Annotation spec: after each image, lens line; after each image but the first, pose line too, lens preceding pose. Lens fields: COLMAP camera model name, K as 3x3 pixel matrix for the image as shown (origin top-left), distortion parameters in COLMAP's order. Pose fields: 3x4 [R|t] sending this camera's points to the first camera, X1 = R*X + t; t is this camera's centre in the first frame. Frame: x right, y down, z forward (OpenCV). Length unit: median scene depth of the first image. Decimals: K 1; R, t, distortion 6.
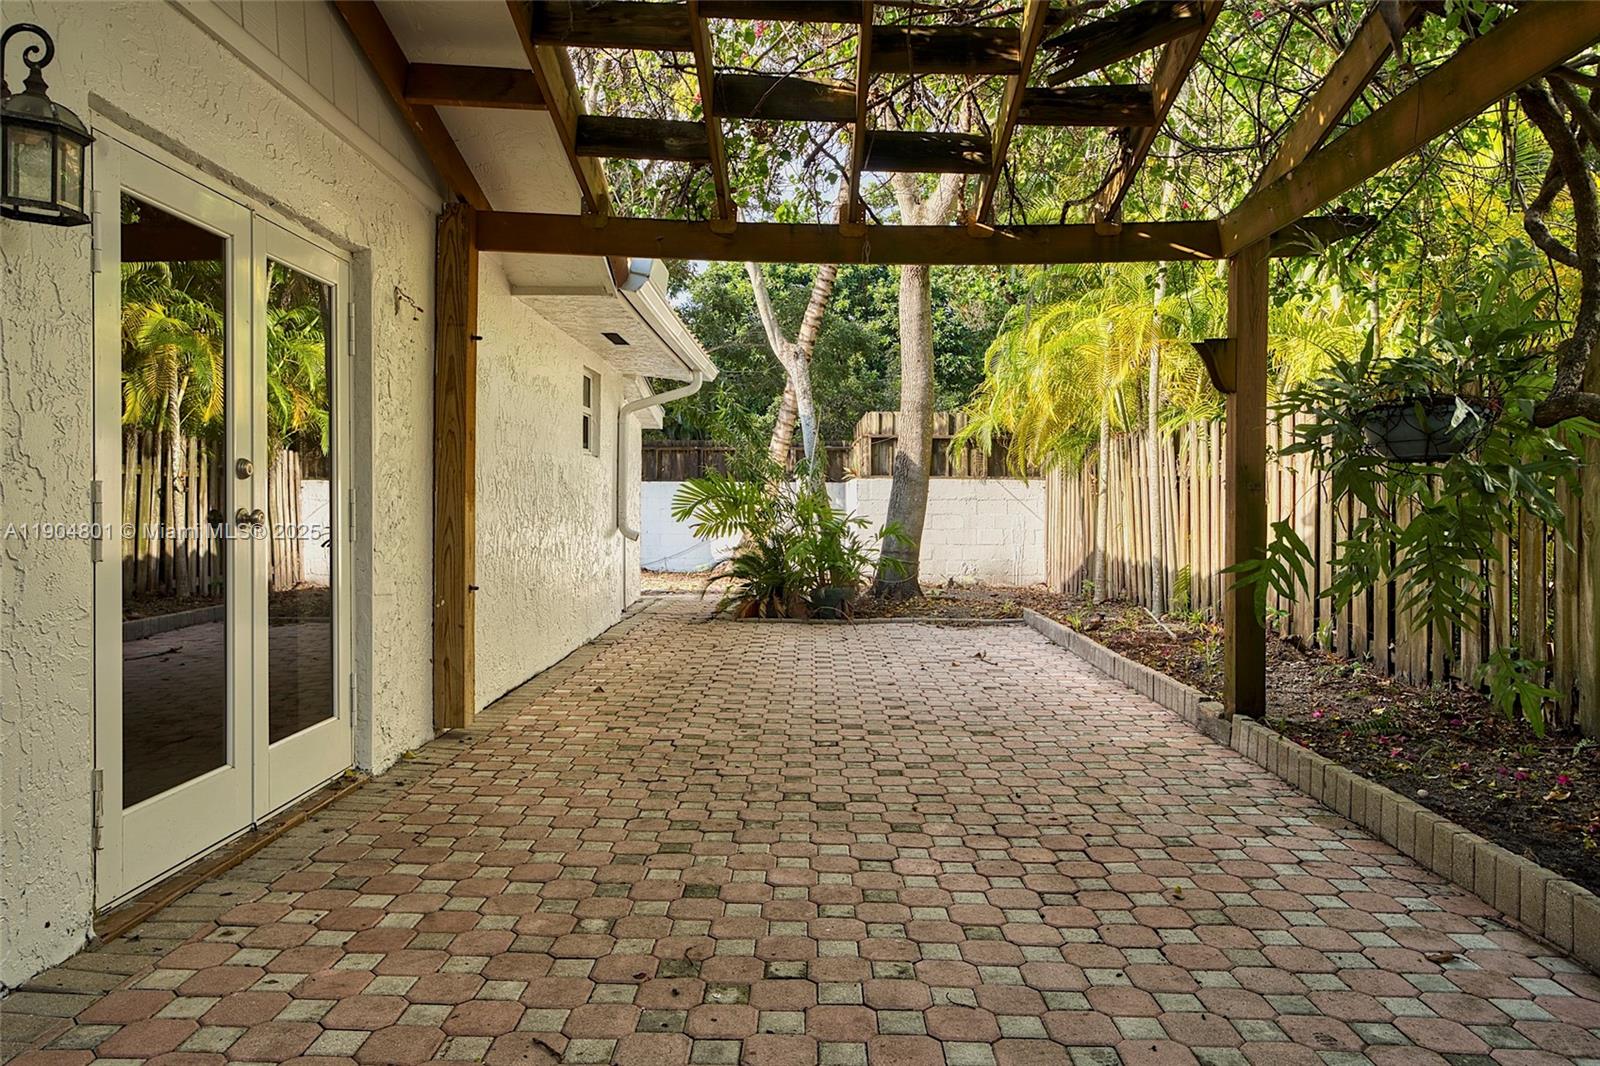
lens RADIAL K [[1051.4, 0, 804.2], [0, 1051.4, 518.9], [0, 0, 1]] dist [-0.011317, 0.003565]
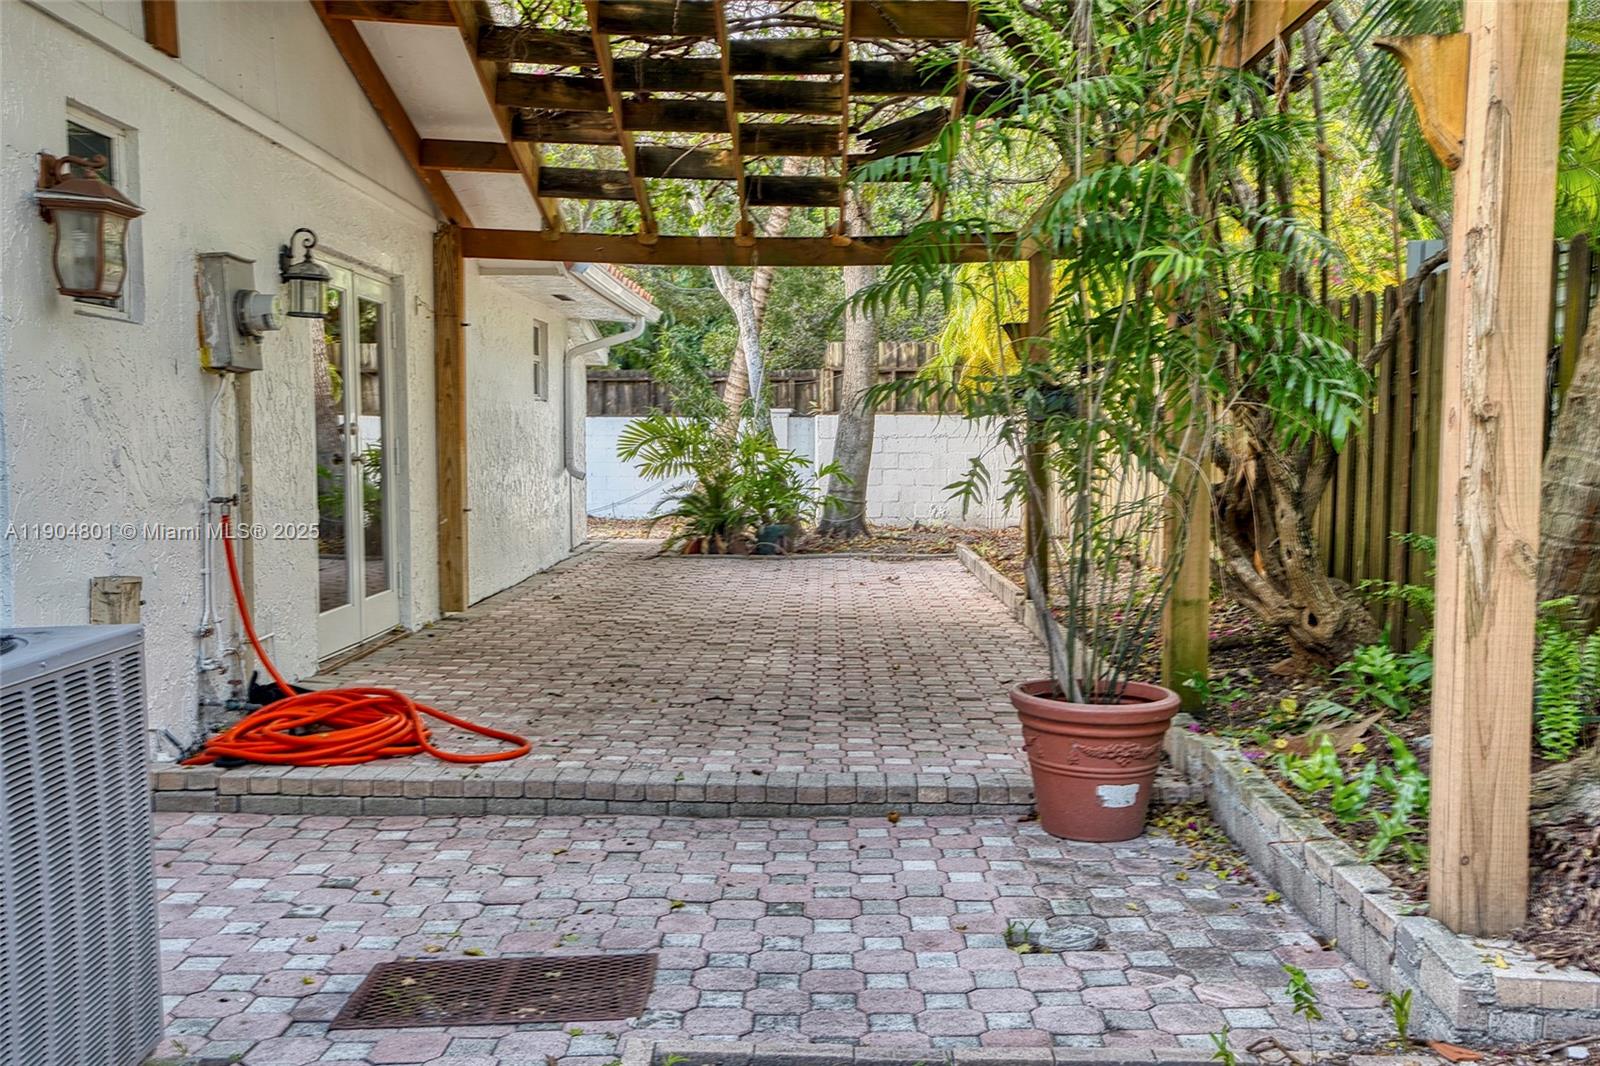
lens RADIAL K [[1471.6, 0, 796.2], [0, 1471.6, 539.5], [0, 0, 1]] dist [0.089933, 0.002915]
pose [[0.999942, -0.004242, -0.009888, 0.067947], [0.004774, 0.998504, 0.054472, 0.000896], [0.009642, -0.054516, 0.998466, -0.475274]]
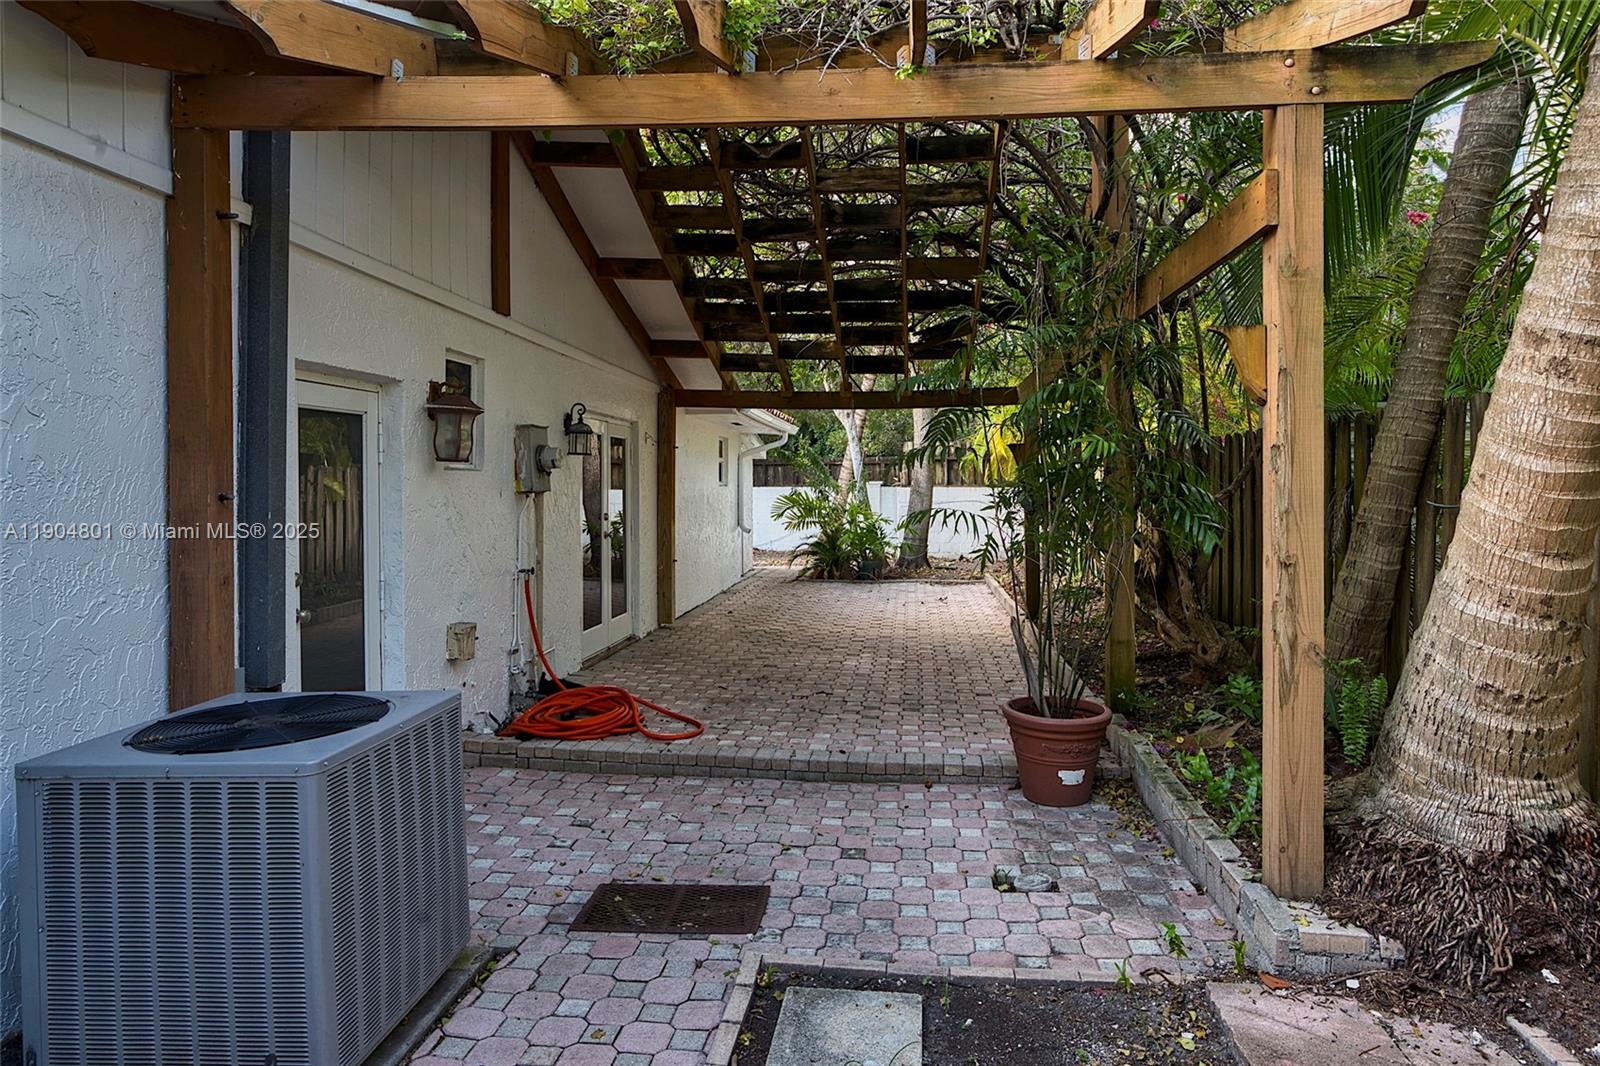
lens RADIAL K [[929.4, 0, 807.7], [0, 929.4, 486.0], [0, 0, 1]] dist [-0.002215, 0.005538]
pose [[0.995071, -0.008677, -0.098780, 0.082165], [0.006981, 0.999822, -0.017500, -0.028660], [0.098914, 0.016724, 0.994955, -0.480889]]
